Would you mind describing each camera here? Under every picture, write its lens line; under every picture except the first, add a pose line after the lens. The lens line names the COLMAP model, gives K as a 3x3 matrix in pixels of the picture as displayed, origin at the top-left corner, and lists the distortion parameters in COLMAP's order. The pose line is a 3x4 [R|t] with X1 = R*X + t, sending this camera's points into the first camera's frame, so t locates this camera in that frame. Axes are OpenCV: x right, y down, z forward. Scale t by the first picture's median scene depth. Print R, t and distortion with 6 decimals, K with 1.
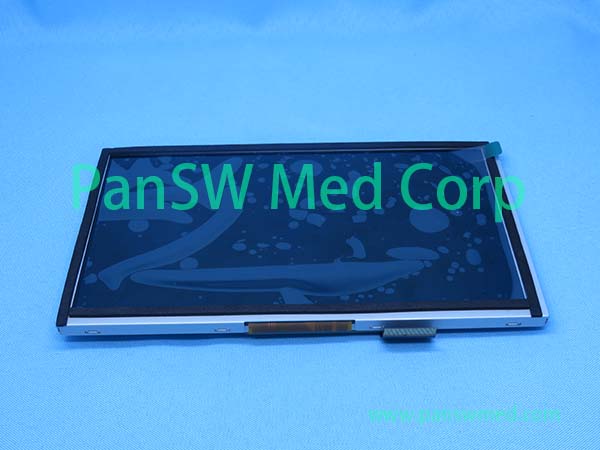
lens RADIAL K [[885.7, 0, 300.0], [0, 885.7, 225.0], [0, 0, 1]] dist [-0.036775, -0.056645]
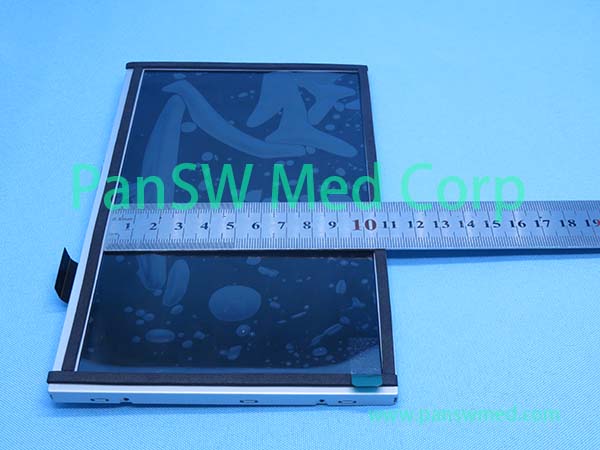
lens RADIAL K [[872.7, 0, 300.0], [0, 872.7, 225.0], [0, 0, 1]] dist [-0.017502, -0.014864]
pose [[-0.024054, 0.712331, -0.701431, 0.703495], [-0.639744, 0.528191, 0.558338, -0.574875], [0.768212, 0.462167, 0.443004, 0.672045]]
